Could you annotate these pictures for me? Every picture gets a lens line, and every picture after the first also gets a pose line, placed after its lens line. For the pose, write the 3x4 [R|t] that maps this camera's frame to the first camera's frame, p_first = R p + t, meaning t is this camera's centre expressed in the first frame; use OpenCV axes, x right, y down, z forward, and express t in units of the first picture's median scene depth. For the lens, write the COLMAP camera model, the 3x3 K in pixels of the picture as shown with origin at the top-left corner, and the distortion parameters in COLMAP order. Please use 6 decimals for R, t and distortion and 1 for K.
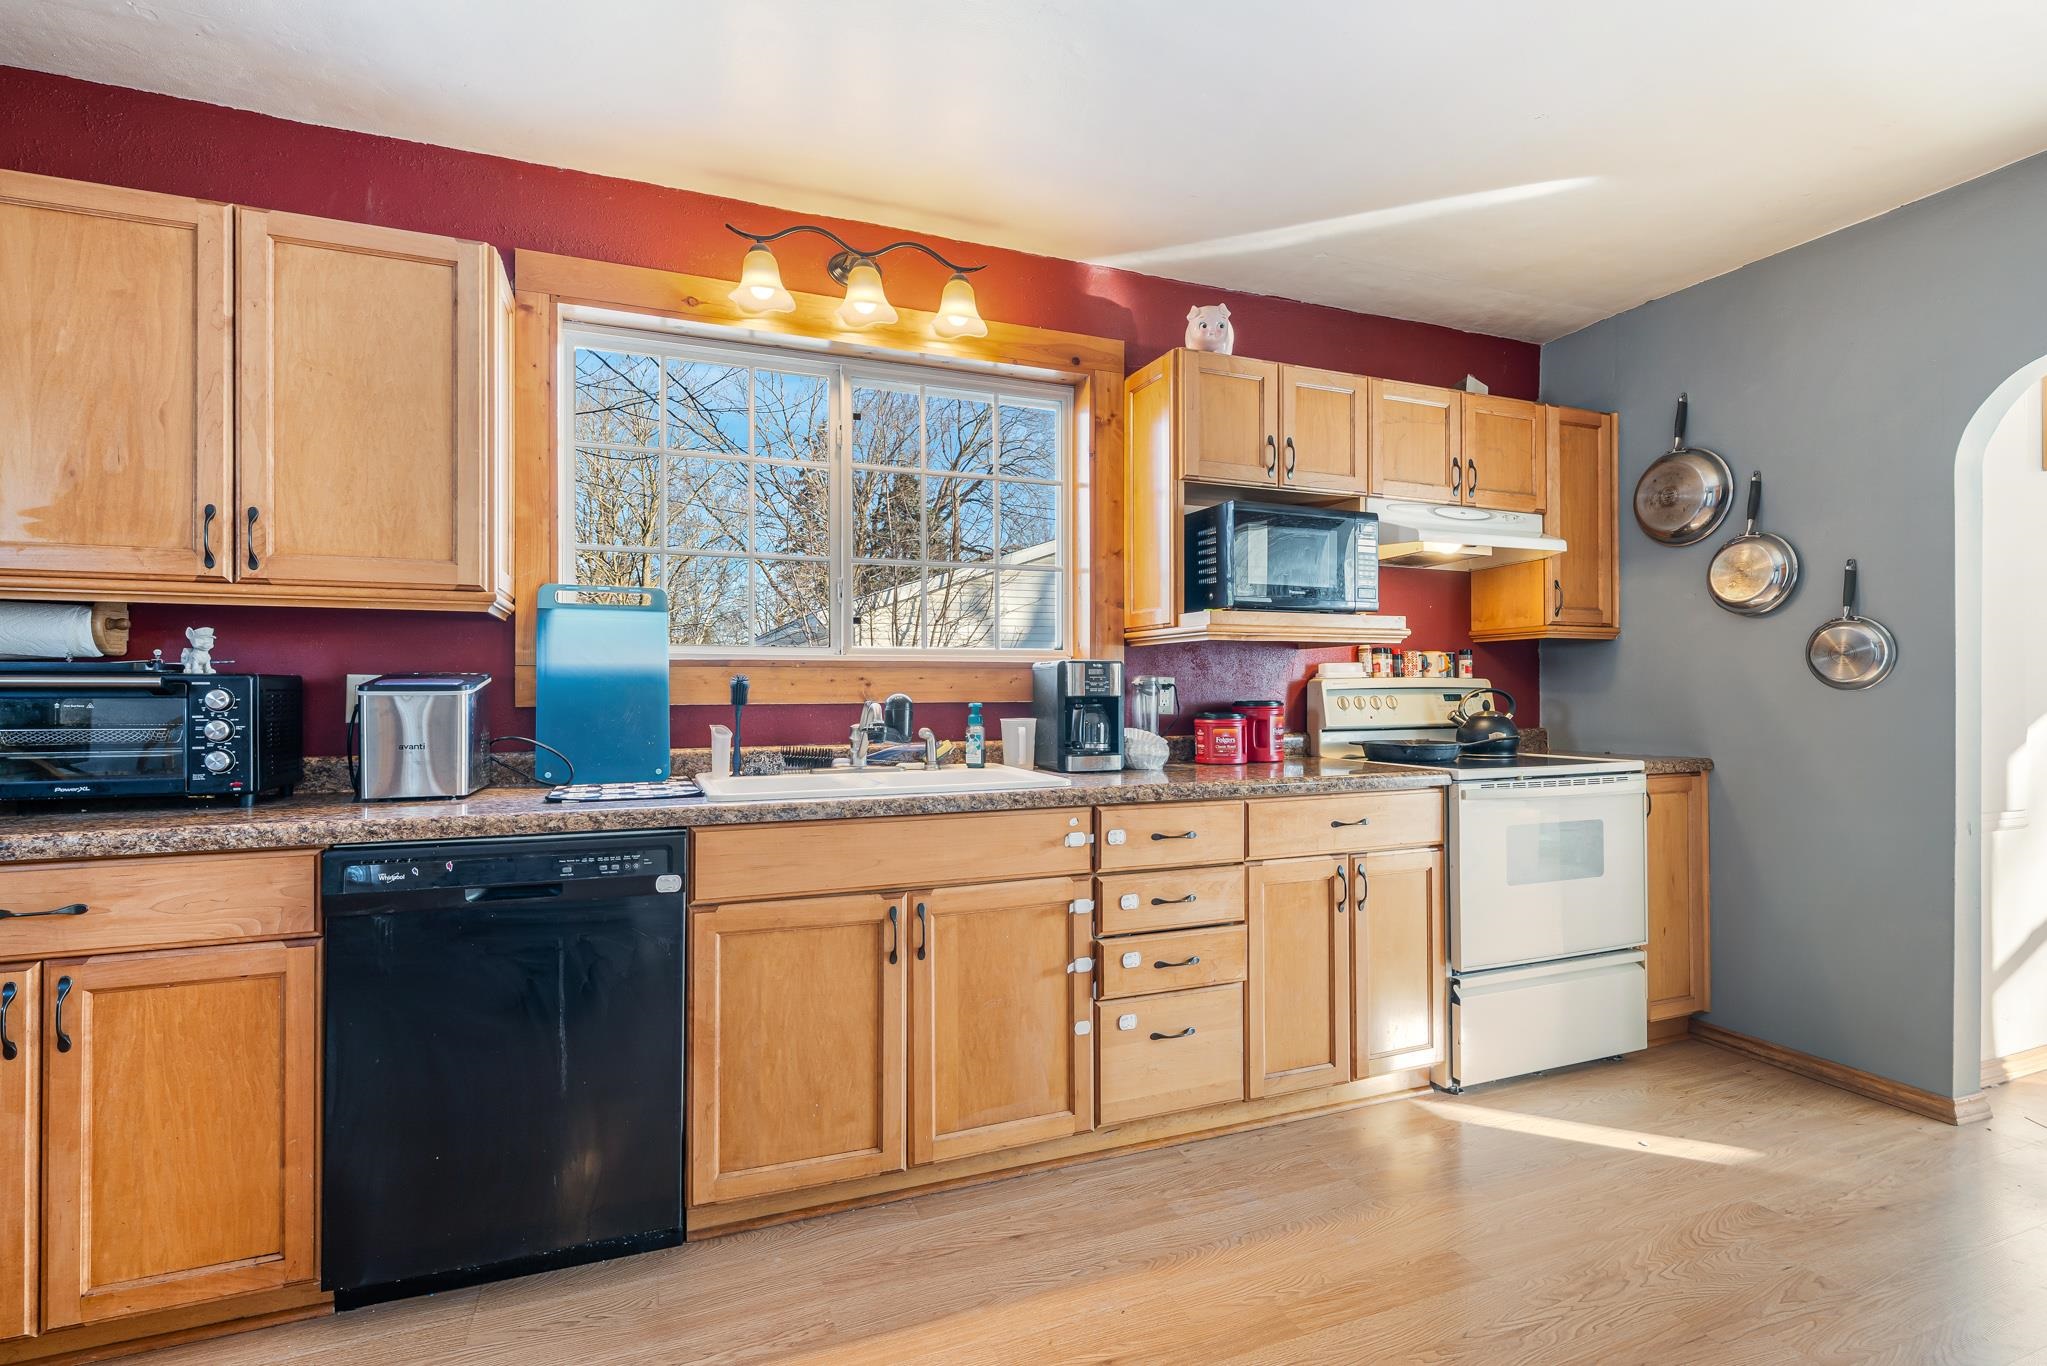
lens RADIAL K [[953.6, 0, 1022.4], [0, 953.6, 680.8], [0, 0, 1]] dist [-0.002639, -0.001631]
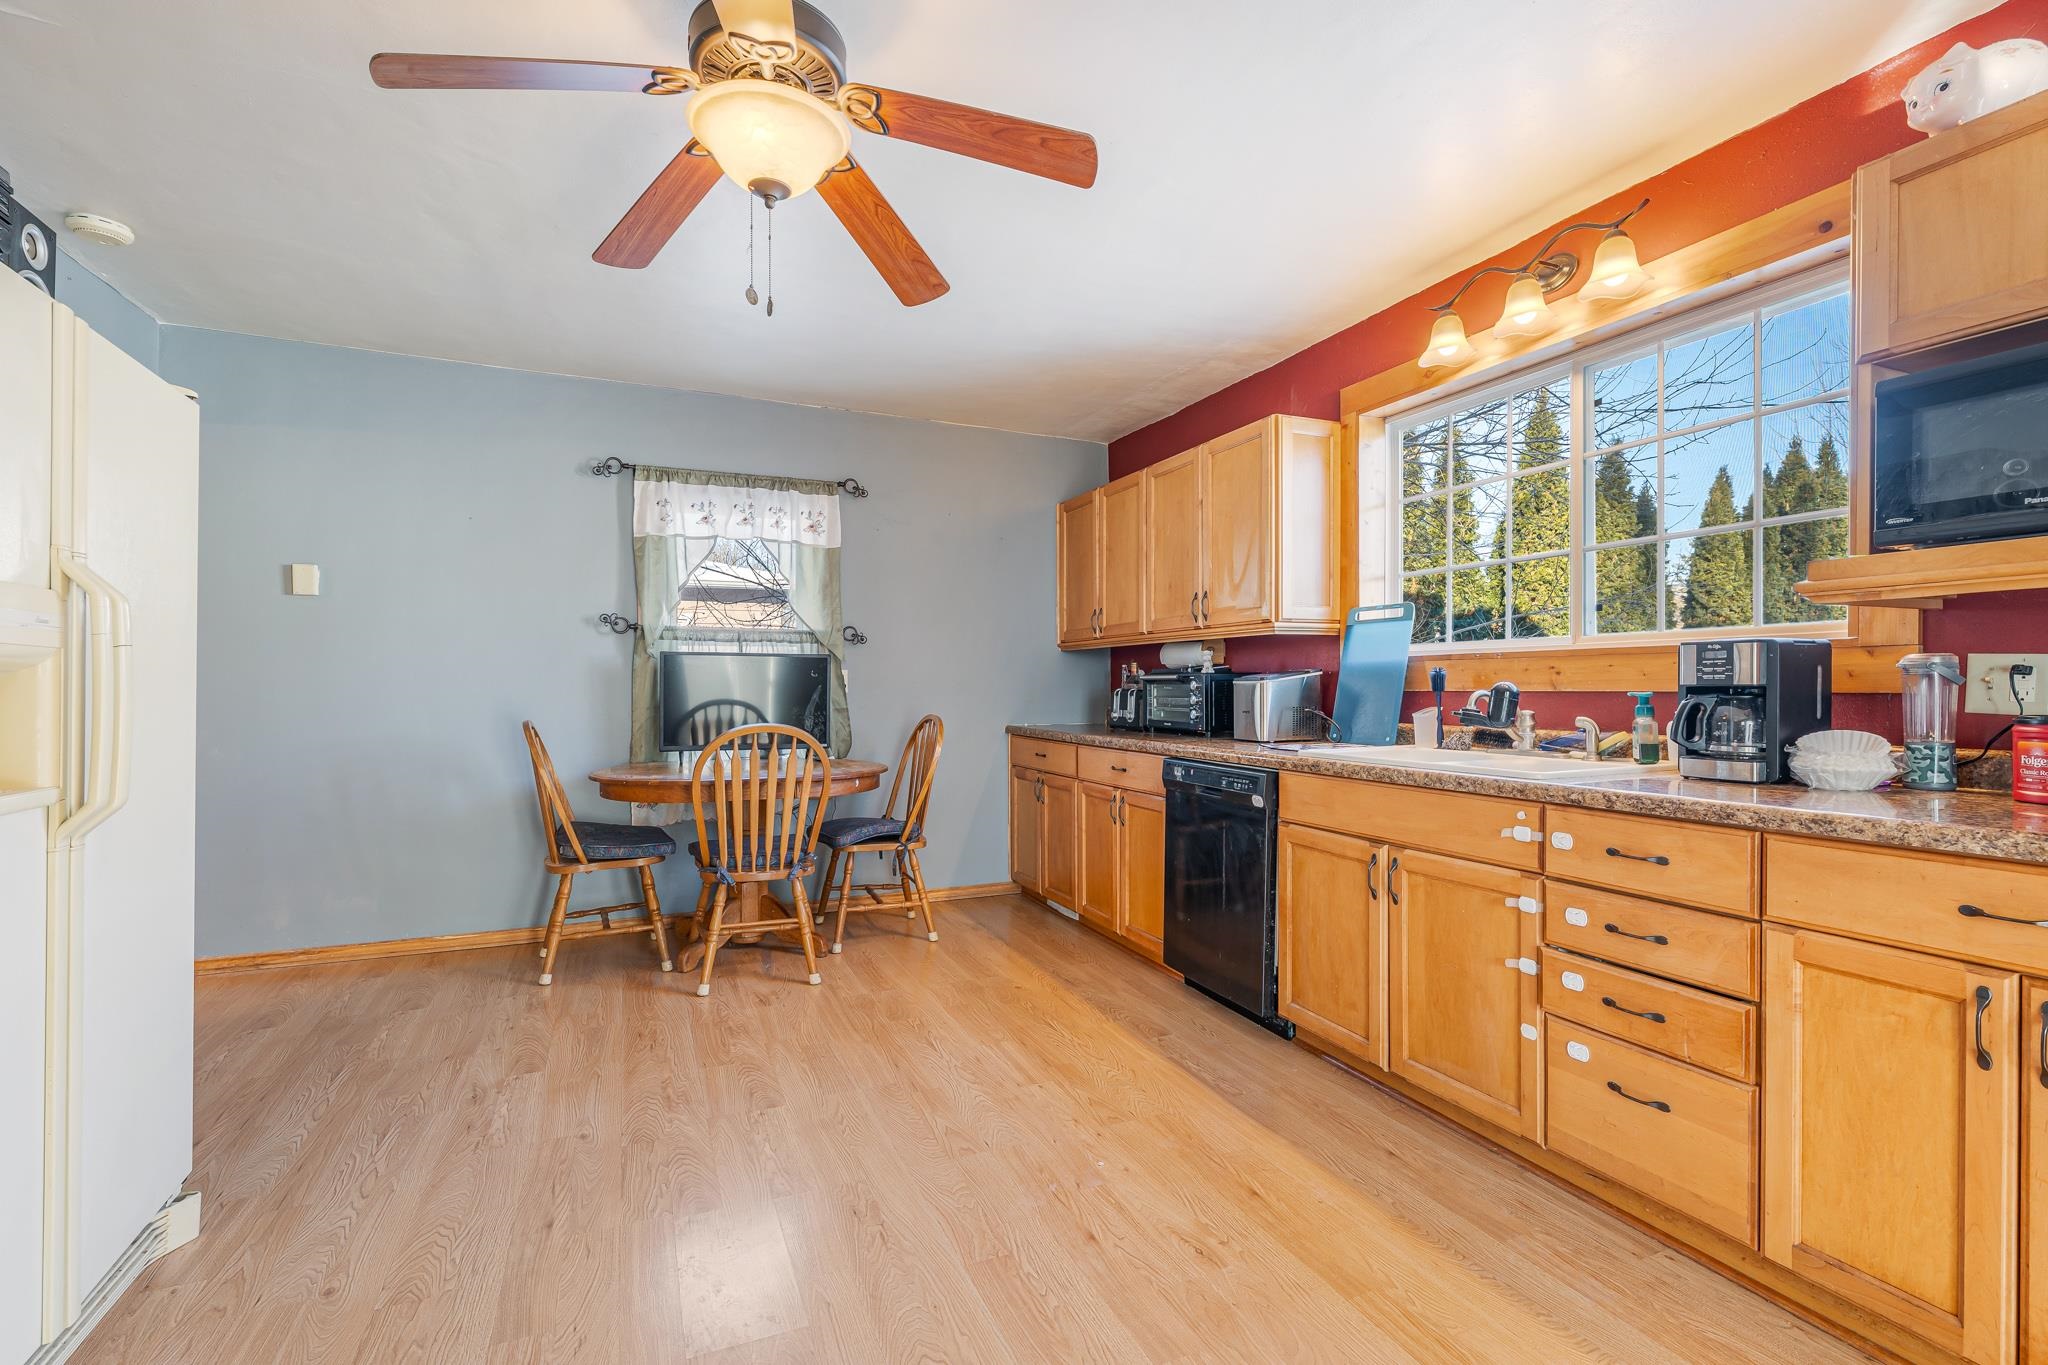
lens RADIAL K [[954.1, 0, 1026.9], [0, 954.1, 689.5], [0, 0, 1]] dist [-0.002639, -0.001631]
pose [[0.013426, 0.005393, -0.999895, 0.919896], [0.010228, 0.999932, 0.005530, 0.009940], [0.999858, -0.010301, 0.013370, 0.445202]]
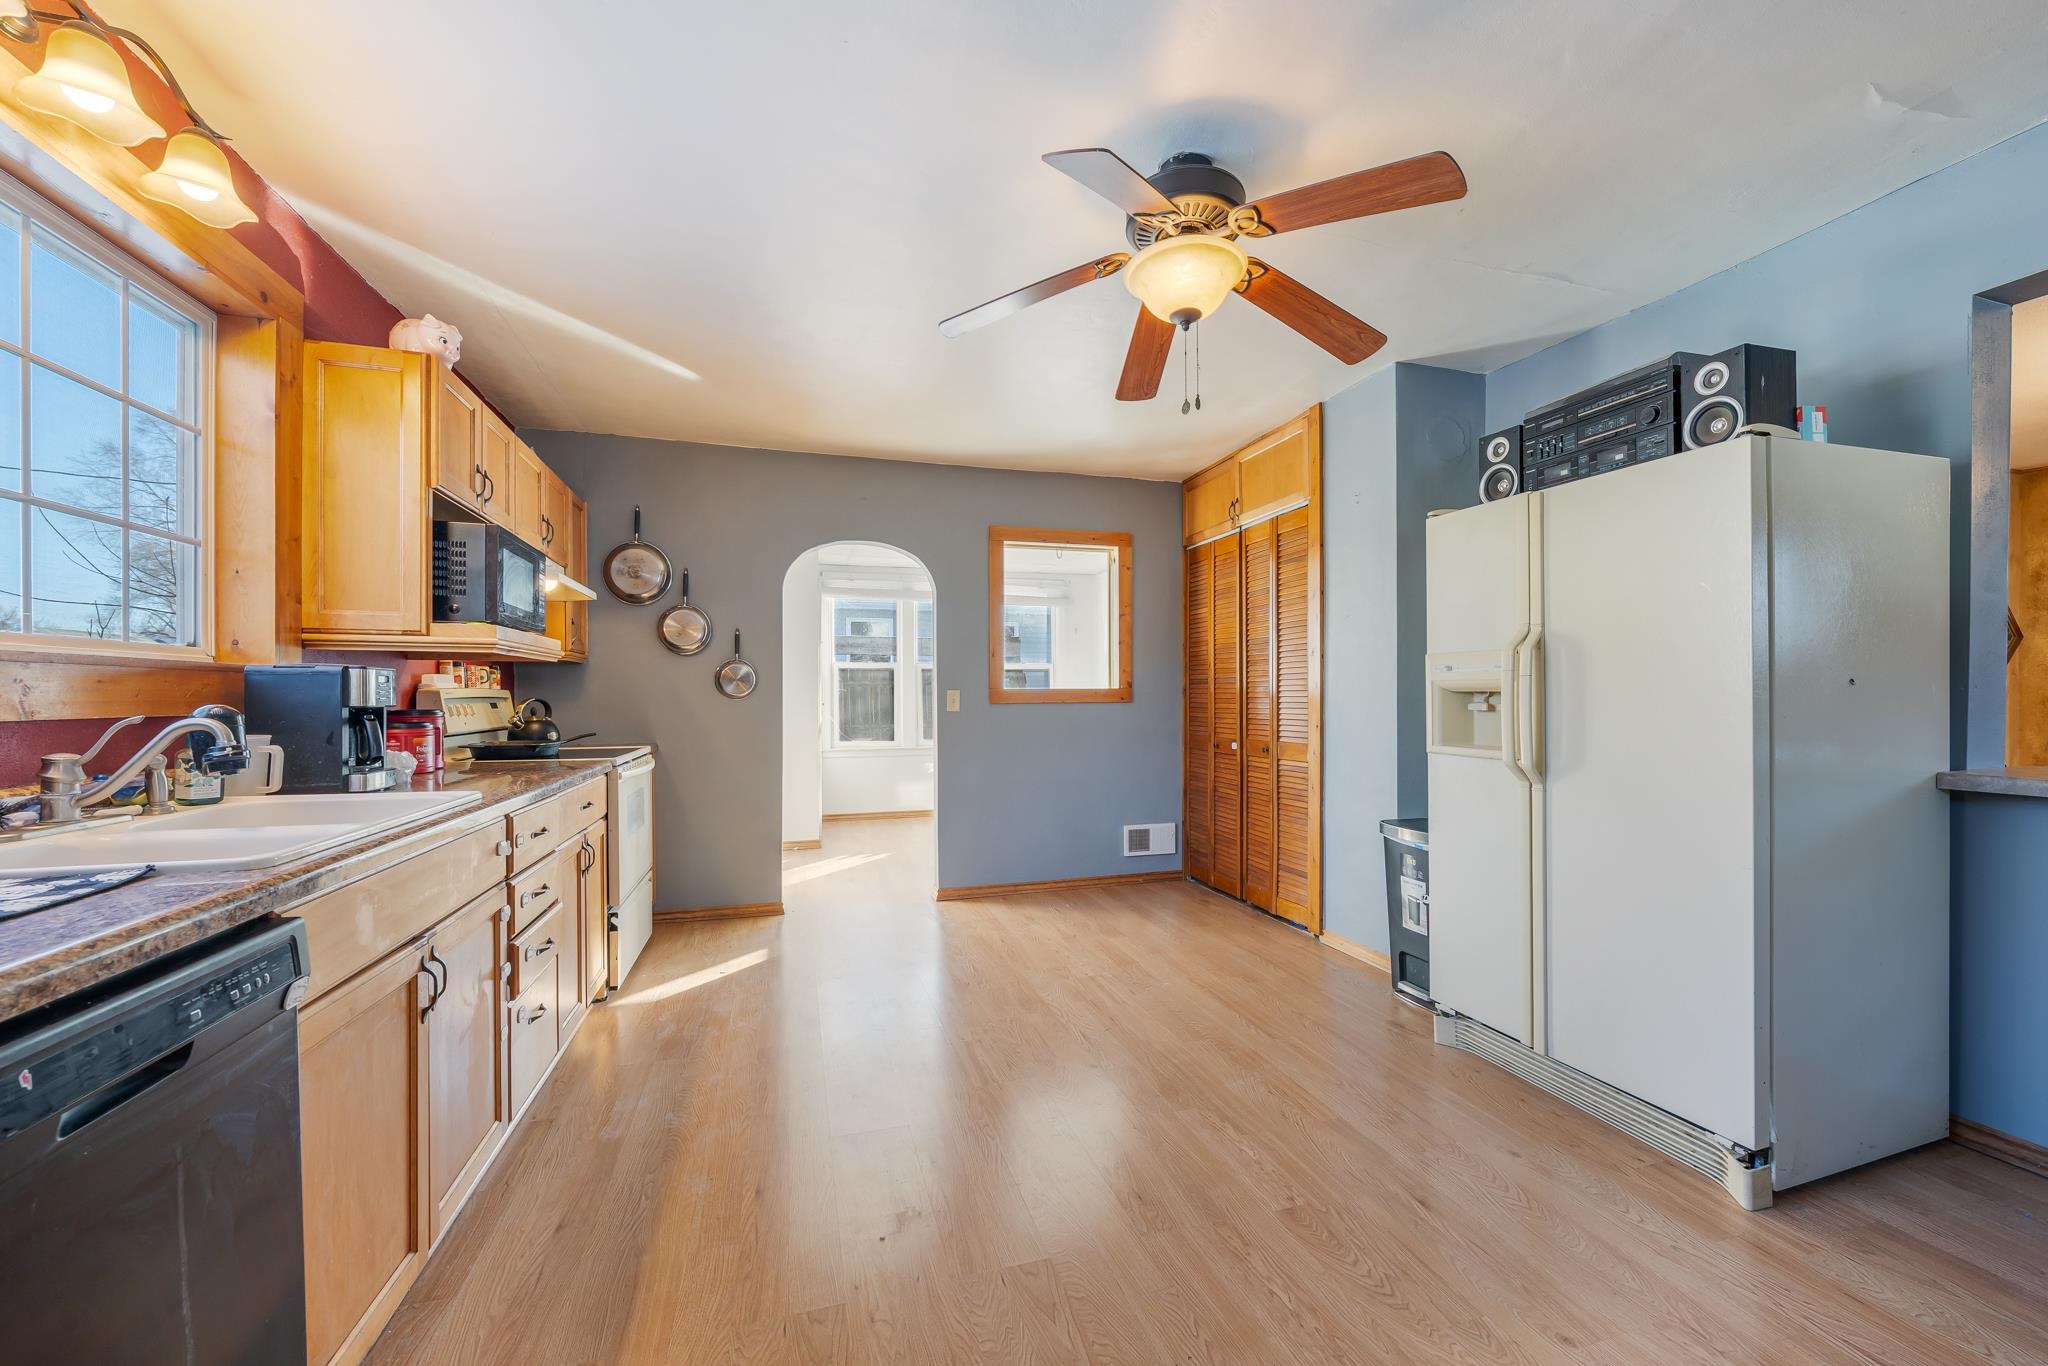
lens RADIAL K [[780.3, 0, 1029.5], [0, 780.3, 690.7], [0, 0, 1]] dist [0.002859, -0.000215]
pose [[0.095737, 0.011594, 0.995339, -0.644292], [-0.011637, 0.999877, -0.010528, 0.002325], [-0.995339, -0.010575, 0.095860, 0.328551]]
